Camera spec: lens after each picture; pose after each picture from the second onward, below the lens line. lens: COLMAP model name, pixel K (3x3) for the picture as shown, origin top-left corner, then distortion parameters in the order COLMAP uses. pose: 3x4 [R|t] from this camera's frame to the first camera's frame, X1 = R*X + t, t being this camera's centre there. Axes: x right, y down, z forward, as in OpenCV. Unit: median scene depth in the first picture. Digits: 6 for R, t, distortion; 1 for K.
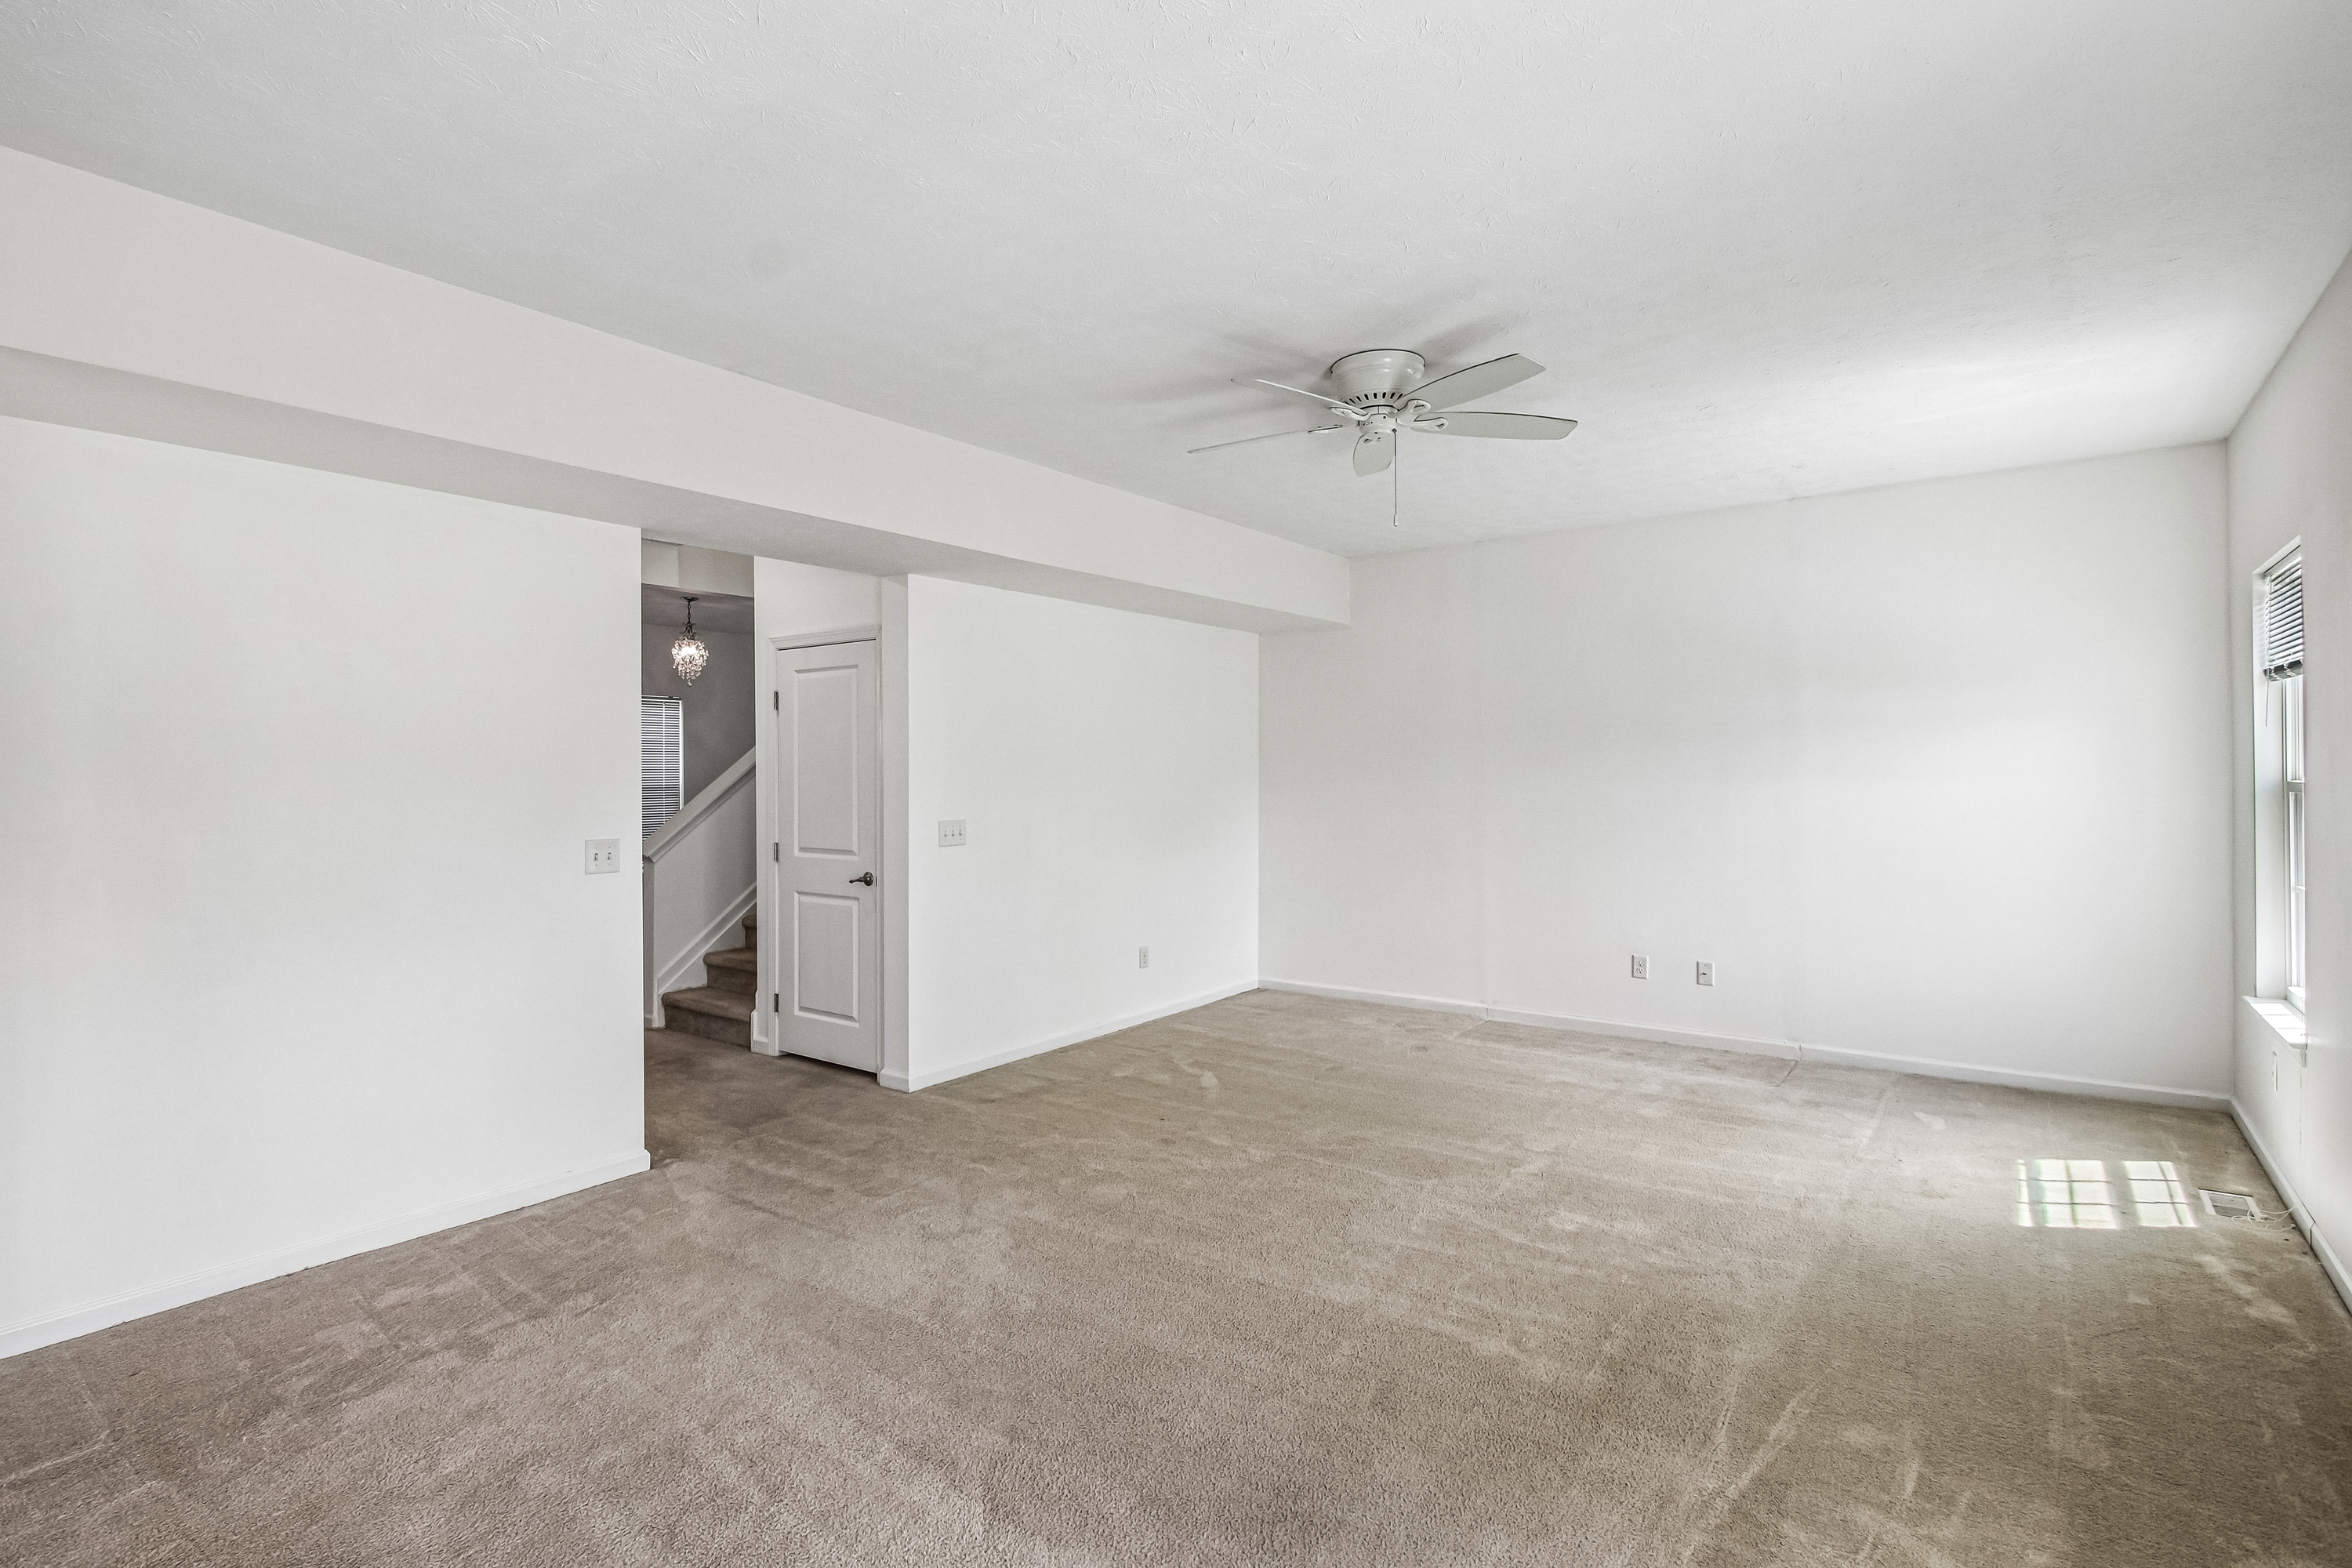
lens RADIAL K [[1147.1, 0, 1142.4], [0, 1147.1, 772.3], [0, 0, 1]] dist [-0.004550, -0.000479]
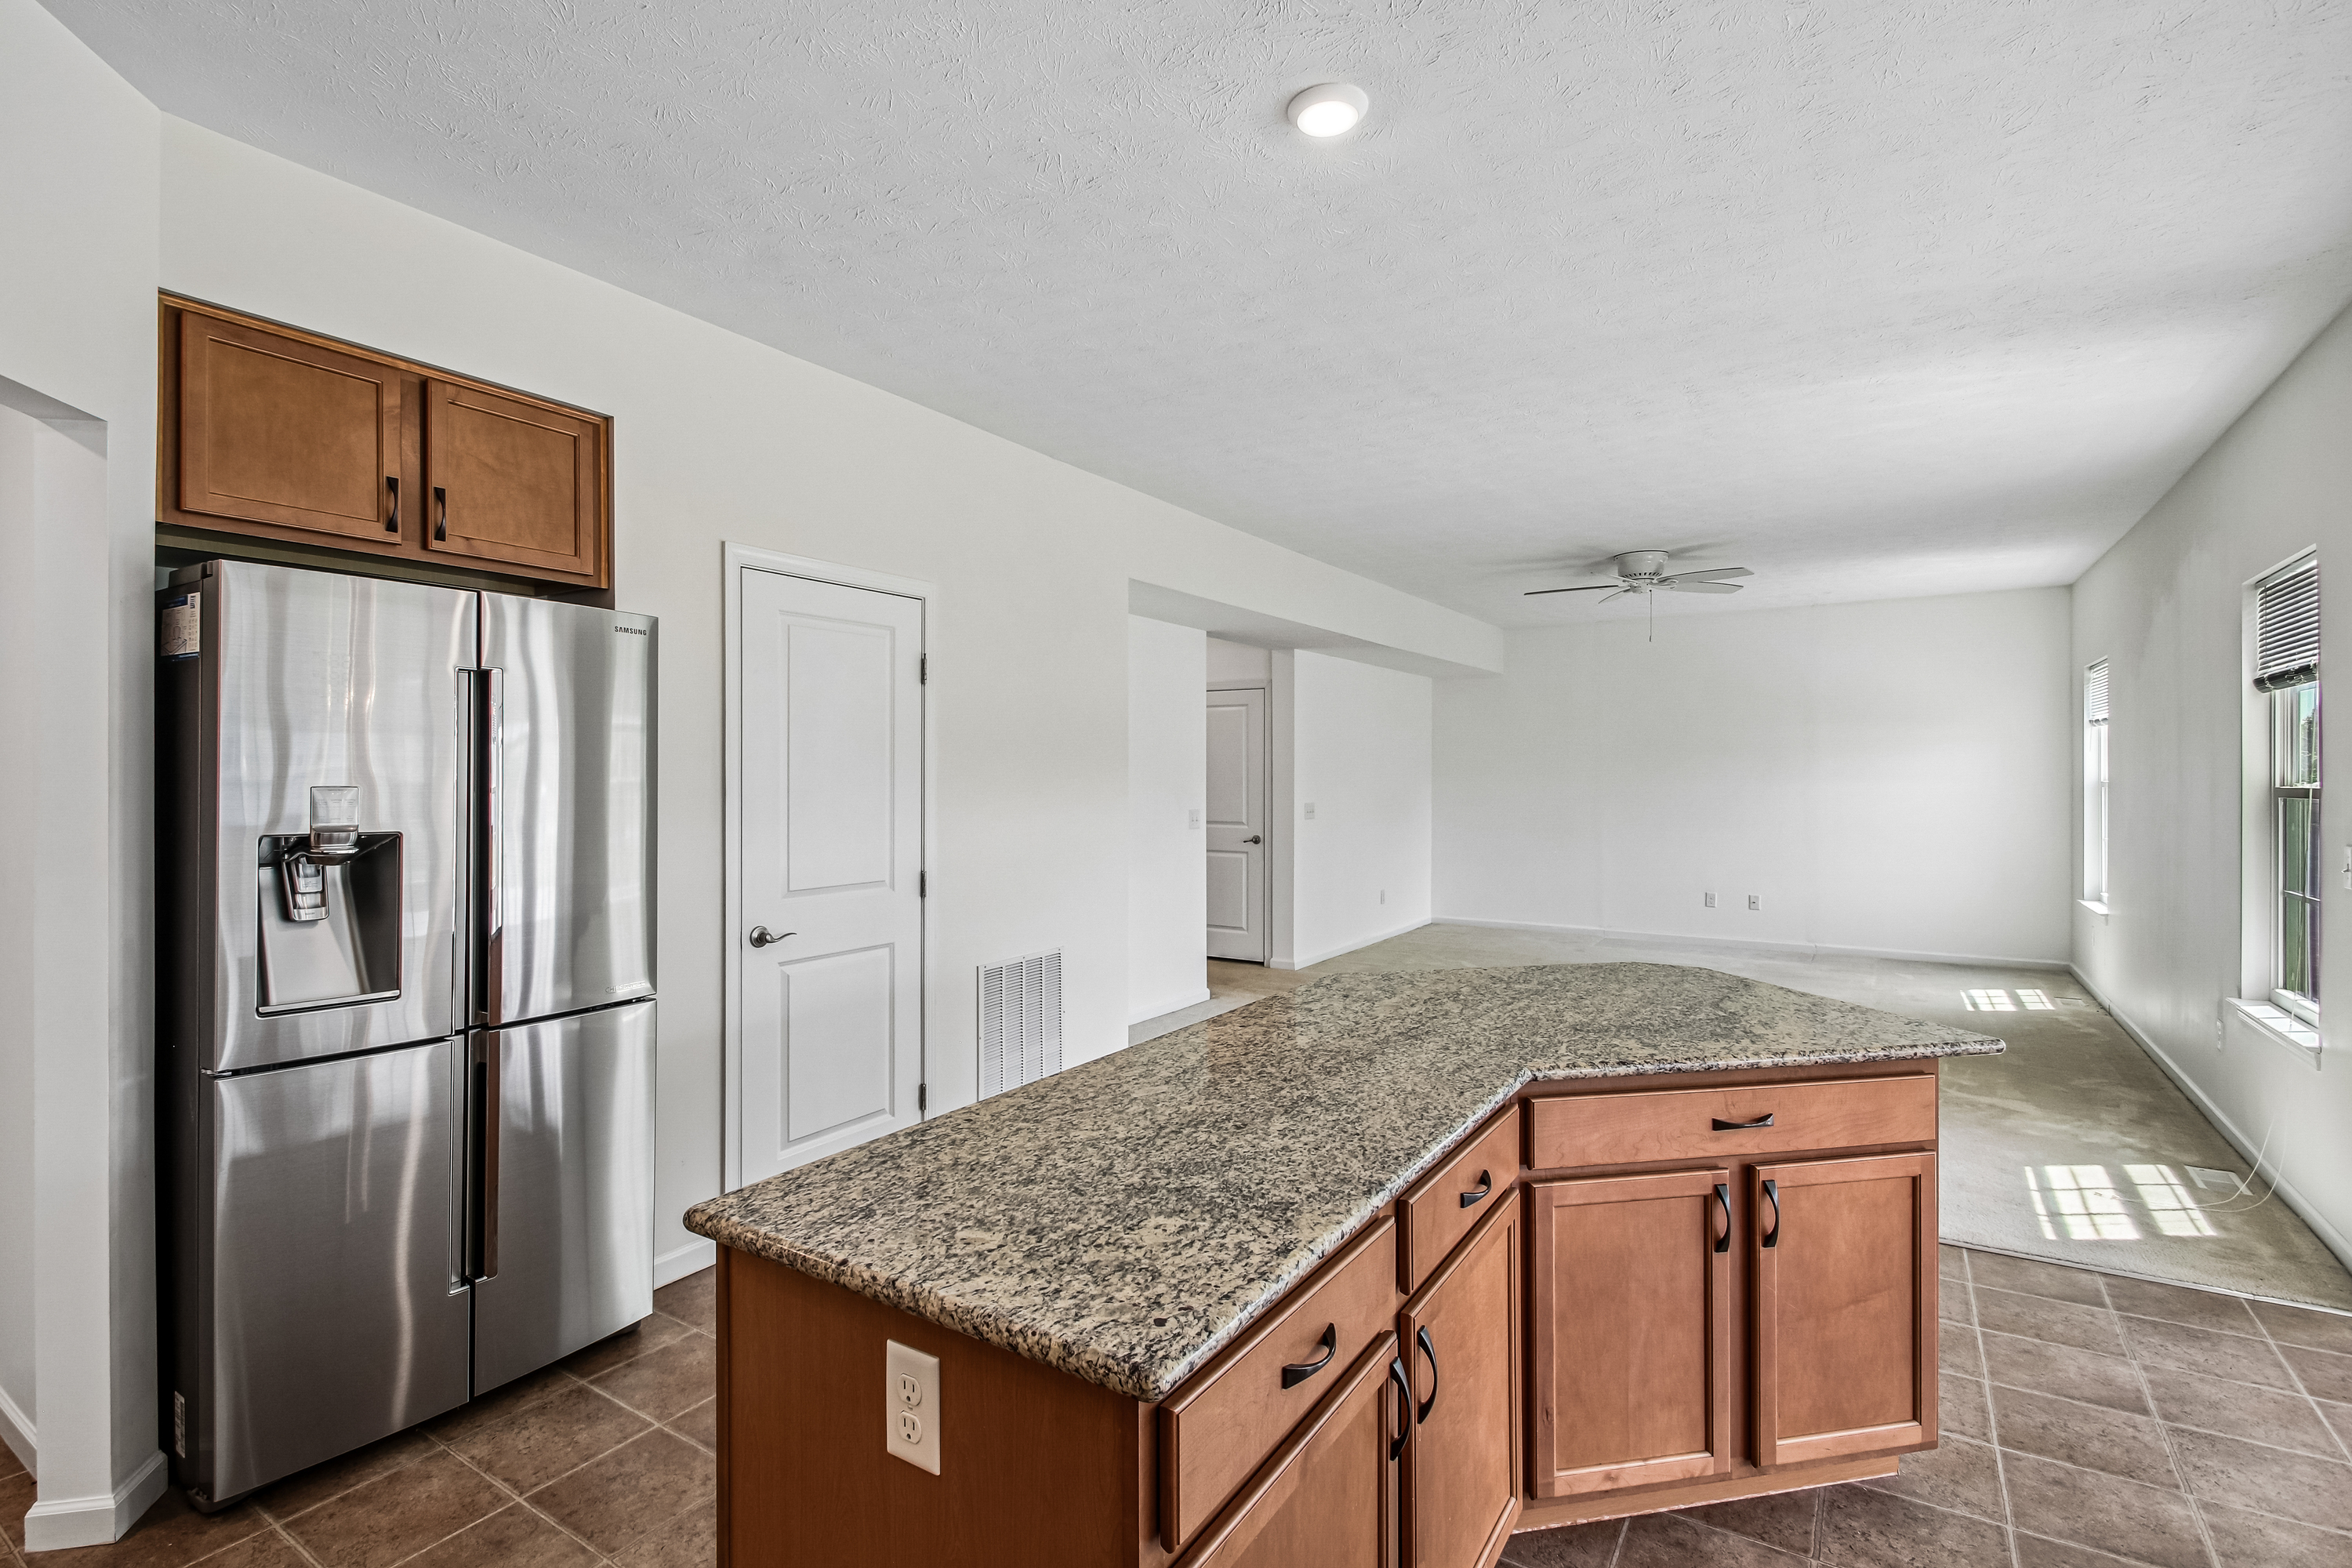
lens RADIAL K [[1117.1, 0, 1139.1], [0, 1117.1, 780.0], [0, 0, 1]] dist [0.020108, -0.012029]
pose [[0.997314, 0.005779, 0.073010, -0.616801], [-0.006156, 0.999969, 0.004943, 0.005076], [-0.072979, -0.005379, 0.997319, -0.636449]]
